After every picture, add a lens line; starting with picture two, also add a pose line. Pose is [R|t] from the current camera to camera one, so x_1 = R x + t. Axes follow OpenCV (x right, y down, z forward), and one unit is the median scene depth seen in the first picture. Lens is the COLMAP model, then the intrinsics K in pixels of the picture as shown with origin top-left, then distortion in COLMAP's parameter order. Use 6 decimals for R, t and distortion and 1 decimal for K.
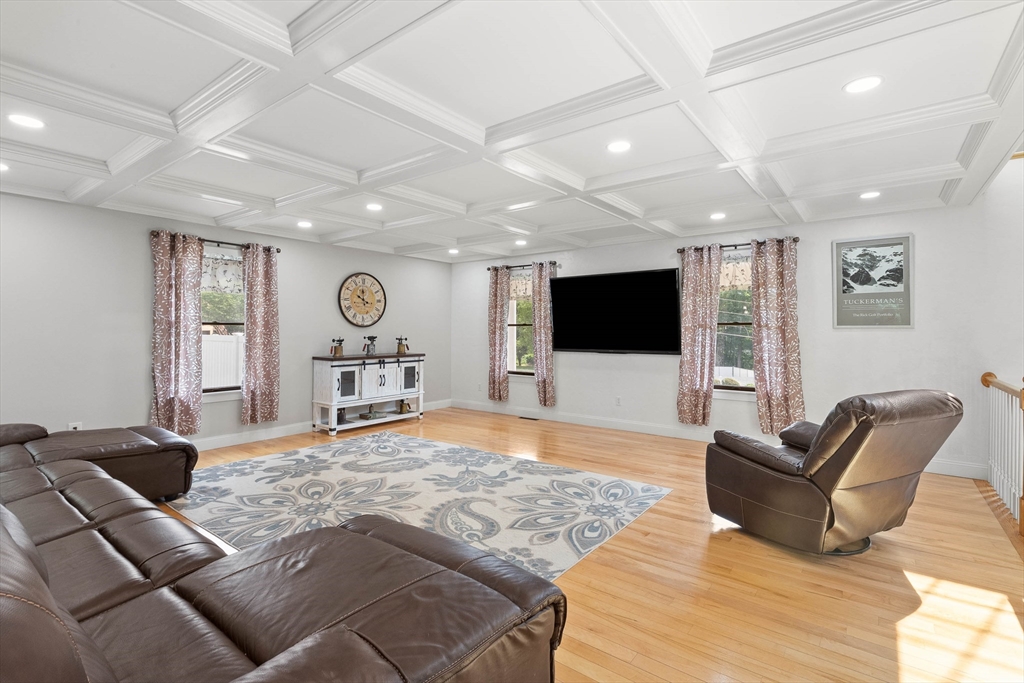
lens RADIAL K [[476.3, 0, 511.9], [0, 476.3, 322.0], [0, 0, 1]] dist [0.009102, -0.000318]
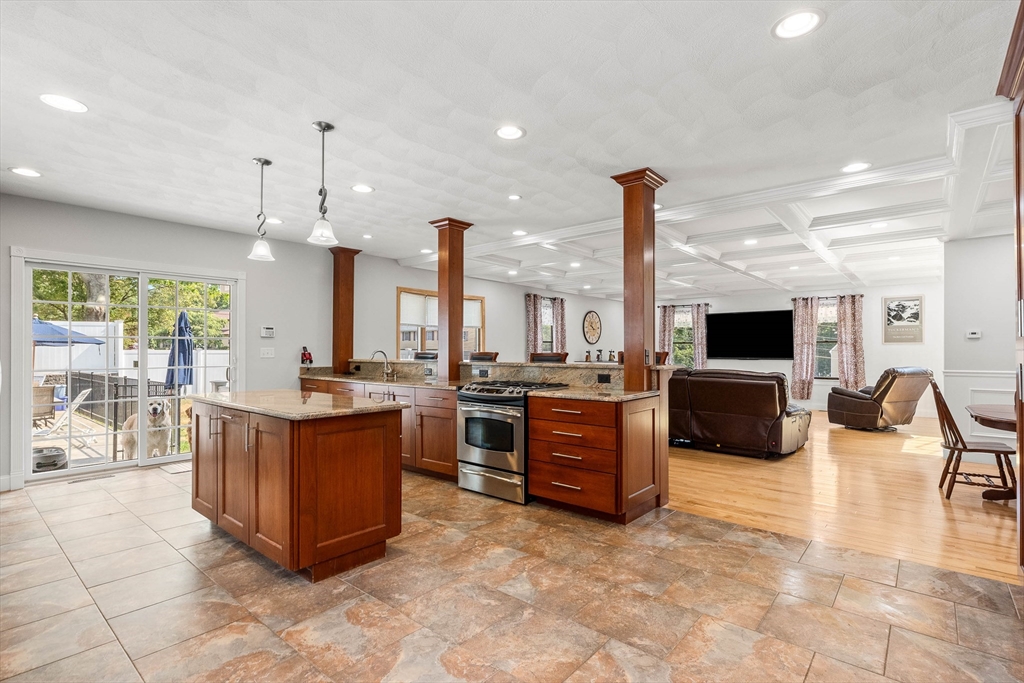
lens RADIAL K [[501.0, 0, 514.2], [0, 501.0, 347.9], [0, 0, 1]] dist [-0.024490, -0.000294]
pose [[0.999037, 0.000969, -0.043863, -0.636760], [-0.000446, 0.999929, 0.011943, 0.005137], [0.043871, -0.011912, 0.998966, -0.928973]]
